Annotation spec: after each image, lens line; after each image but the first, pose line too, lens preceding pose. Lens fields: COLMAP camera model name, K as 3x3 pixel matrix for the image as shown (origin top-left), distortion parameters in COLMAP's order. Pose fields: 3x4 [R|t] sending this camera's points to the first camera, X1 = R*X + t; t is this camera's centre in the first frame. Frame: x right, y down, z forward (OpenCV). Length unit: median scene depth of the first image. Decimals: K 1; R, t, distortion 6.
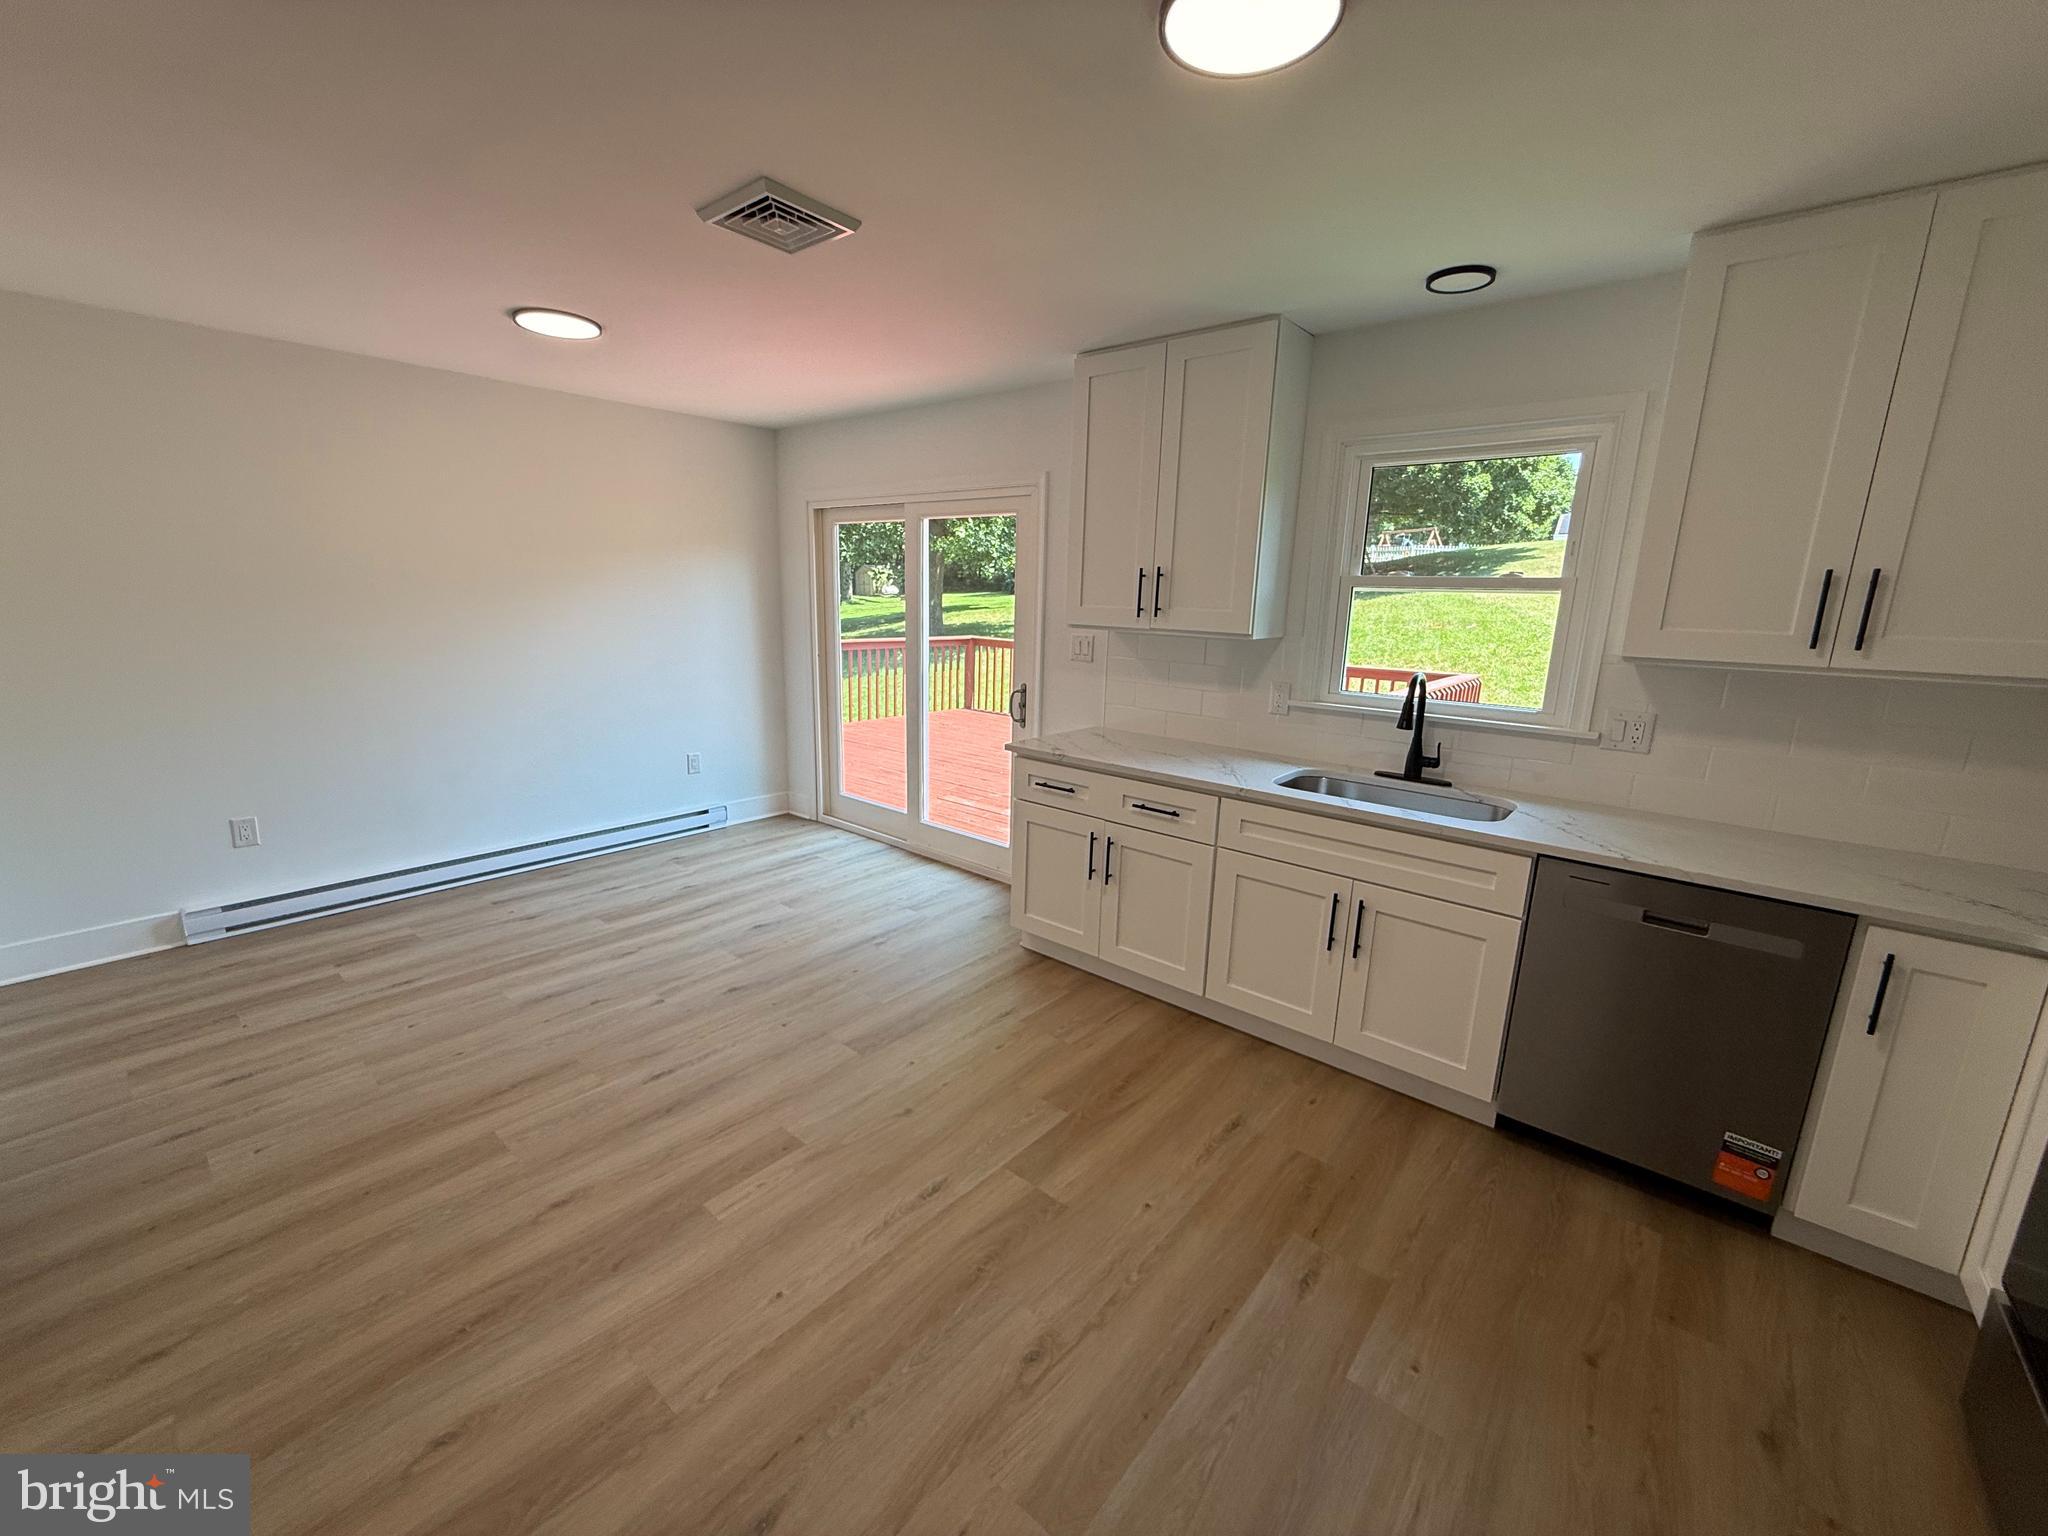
lens RADIAL K [[817.8, 0, 1017.4], [0, 817.8, 768.2], [0, 0, 1]] dist [0.003446, 0.000197]
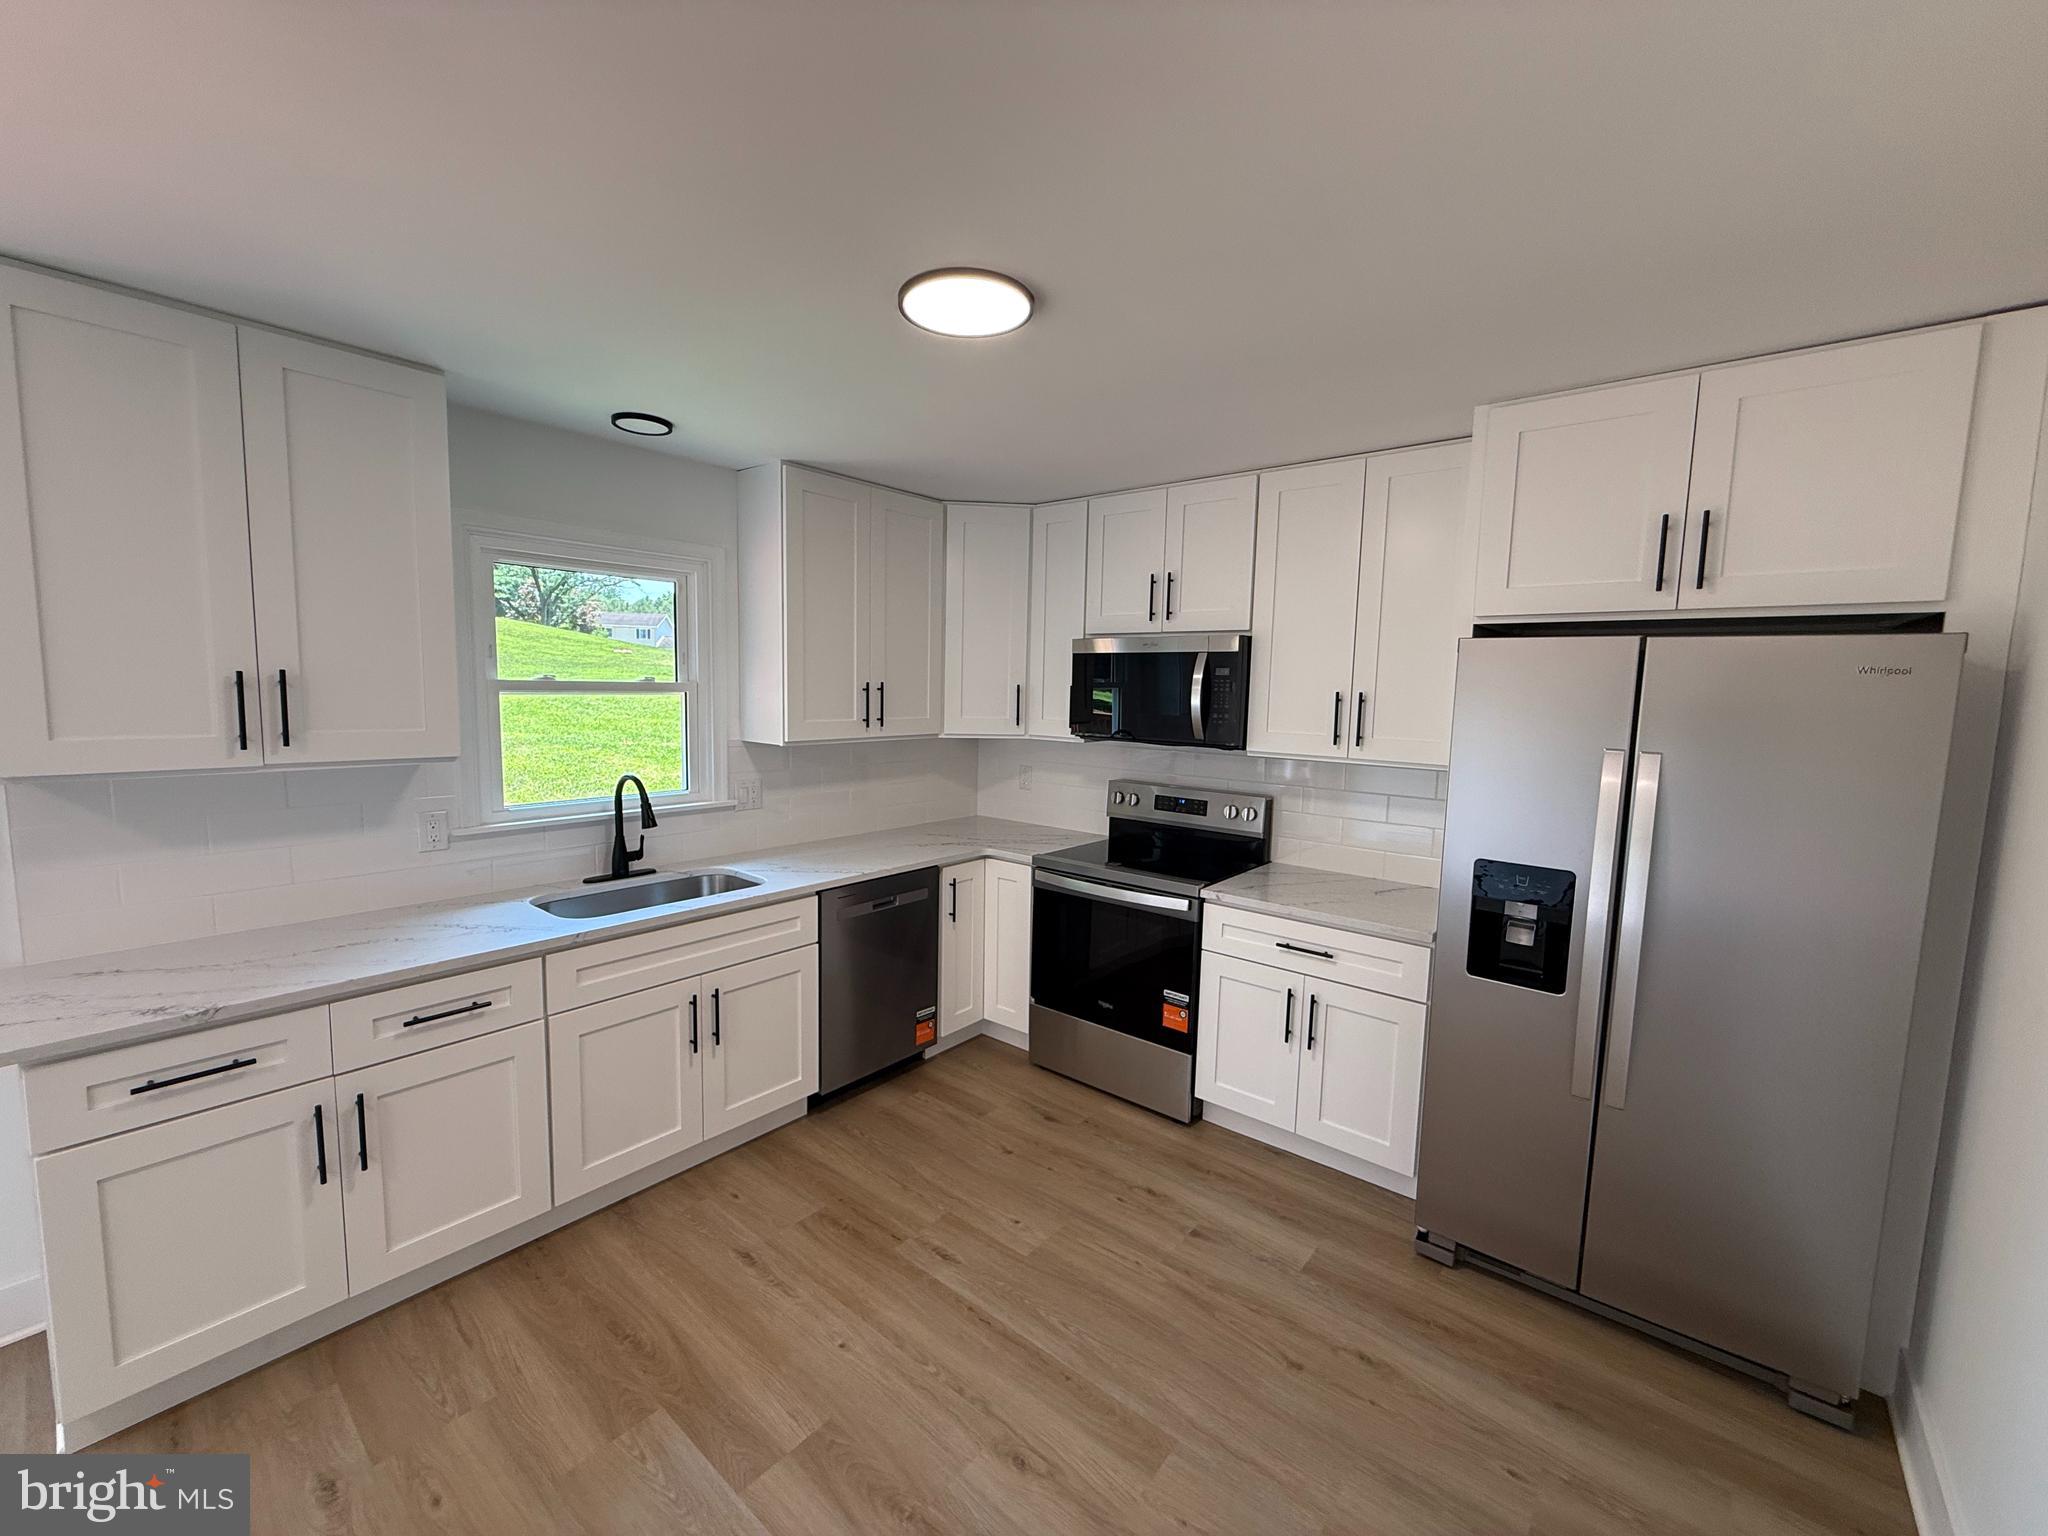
lens RADIAL K [[817.8, 0, 1016.7], [0, 817.8, 765.5], [0, 0, 1]] dist [0.003446, 0.000197]
pose [[-0.003813, -0.124378, 0.992228, -0.621701], [0.193184, 0.973452, 0.122766, -0.182538], [-0.981155, 0.192151, 0.020316, 0.565372]]
